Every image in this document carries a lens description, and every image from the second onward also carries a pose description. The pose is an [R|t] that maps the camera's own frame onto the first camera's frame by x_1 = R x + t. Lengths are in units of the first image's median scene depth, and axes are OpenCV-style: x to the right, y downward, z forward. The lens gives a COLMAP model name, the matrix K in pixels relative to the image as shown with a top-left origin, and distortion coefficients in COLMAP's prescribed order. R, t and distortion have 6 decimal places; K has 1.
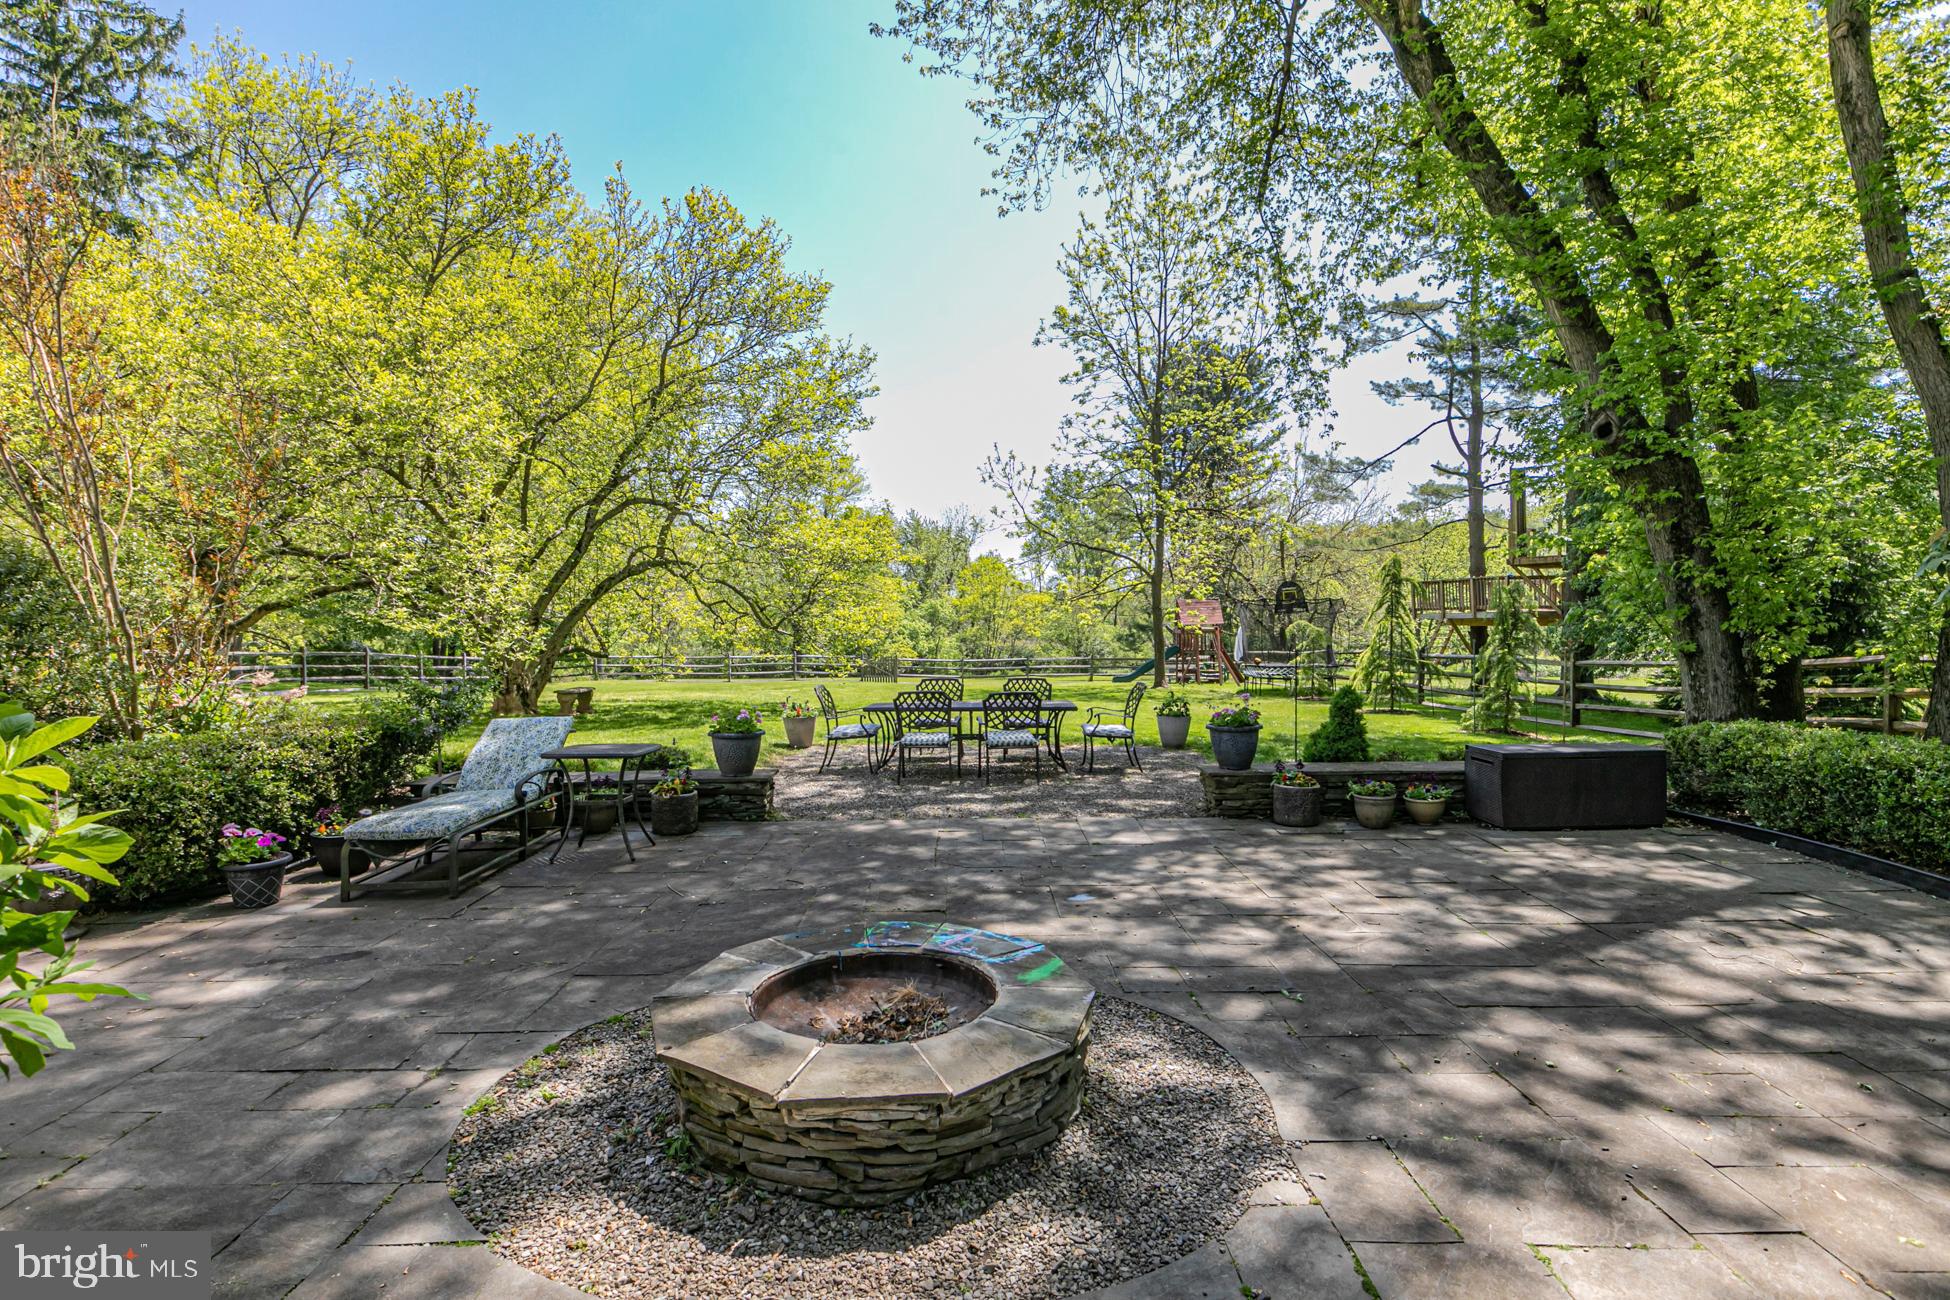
lens RADIAL K [[1041.2, 0, 975.0], [0, 1041.2, 650.0], [0, 0, 1]] dist [-0.028166, 0.018233]
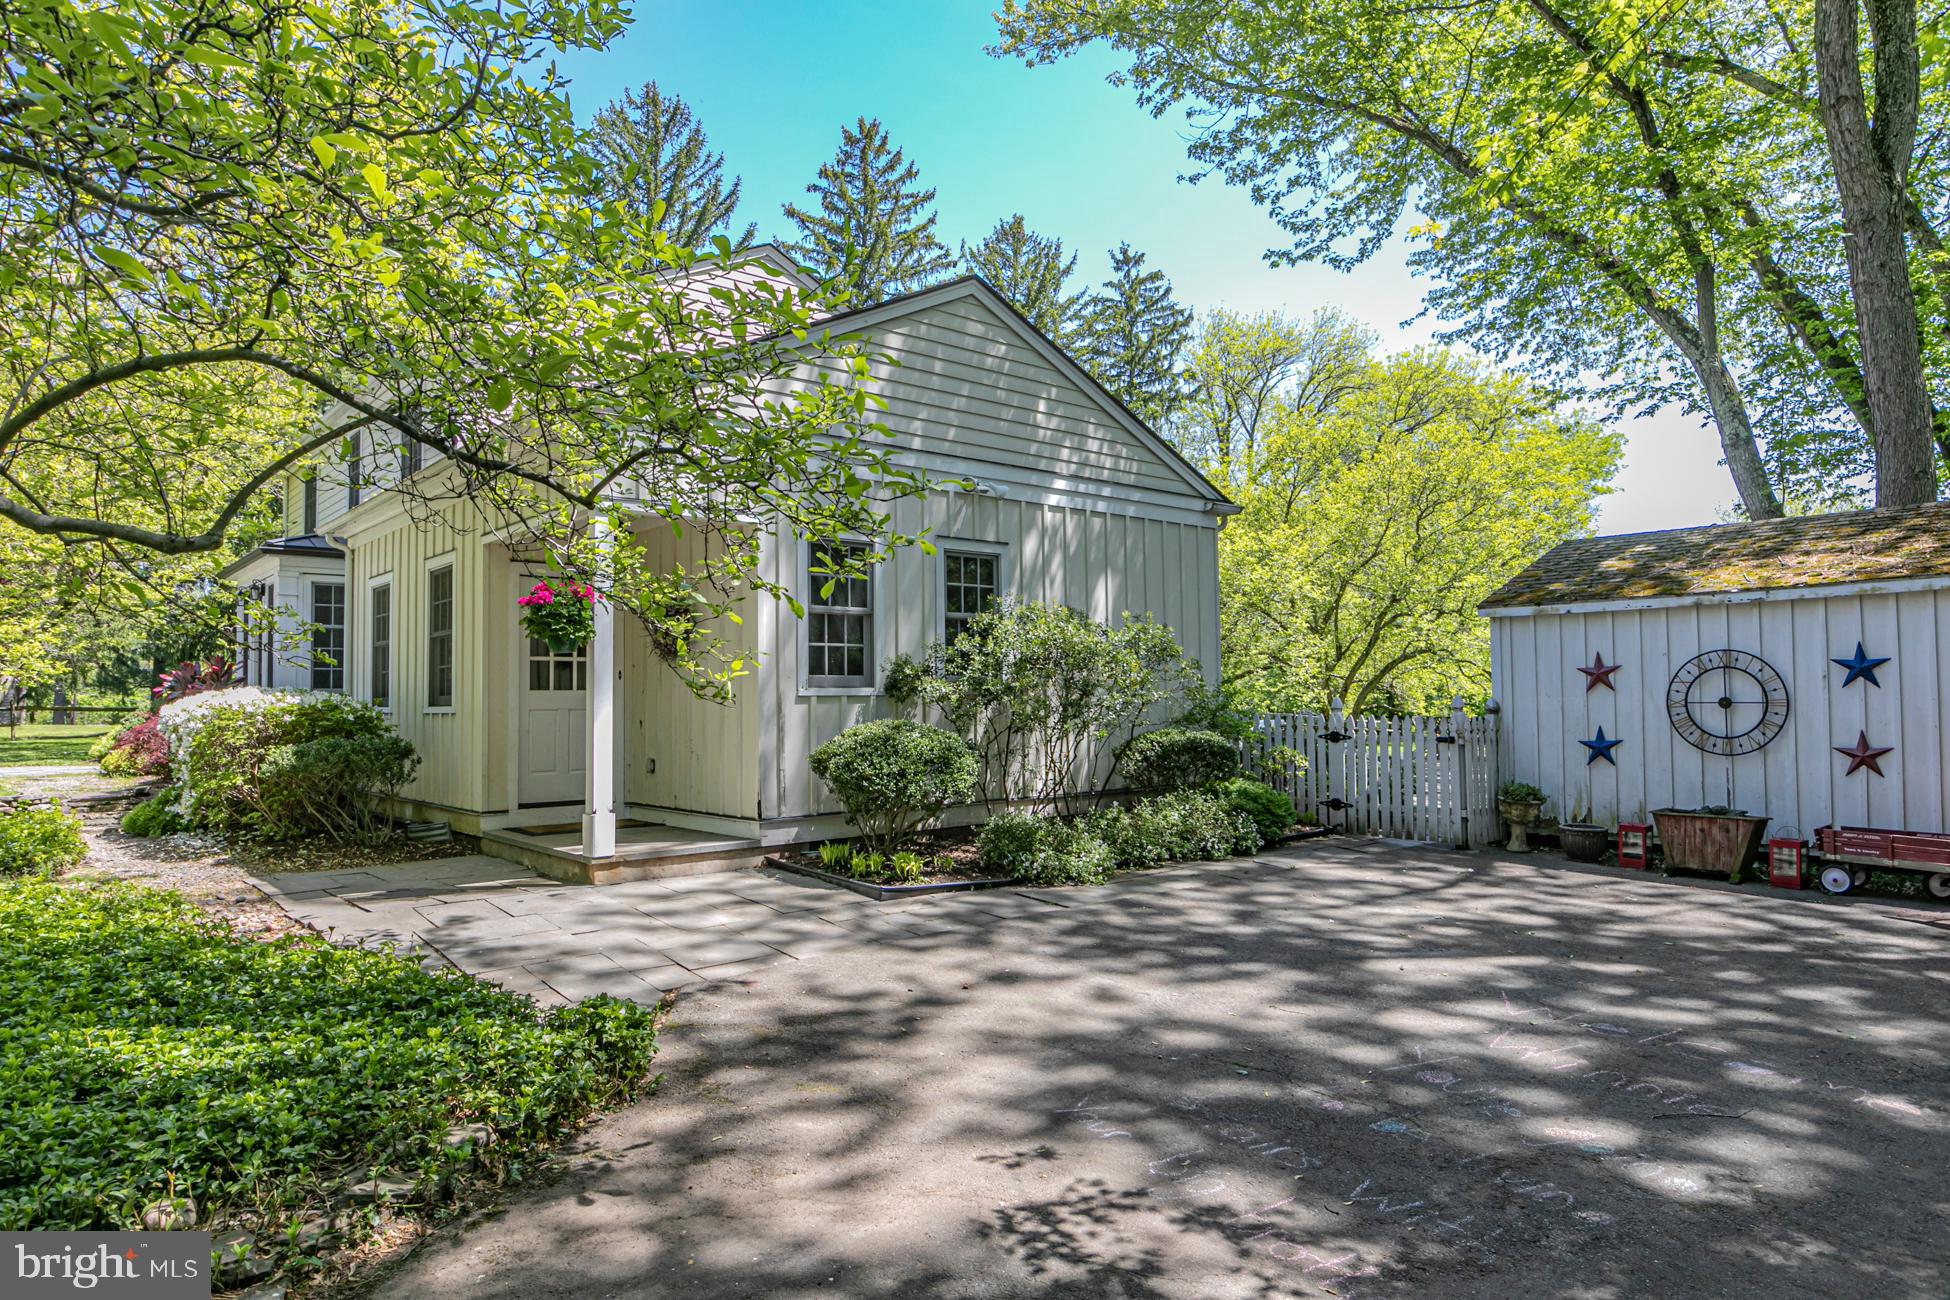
lens RADIAL K [[1179.5, 0, 975.0], [0, 1179.5, 650.0], [0, 0, 1]] dist [0.006743, -0.001025]
pose [[0.655875, -0.037710, -0.753927, 0.330959], [-0.016379, 0.997805, -0.064157, 0.021943], [0.754691, 0.054428, 0.653818, -0.375701]]
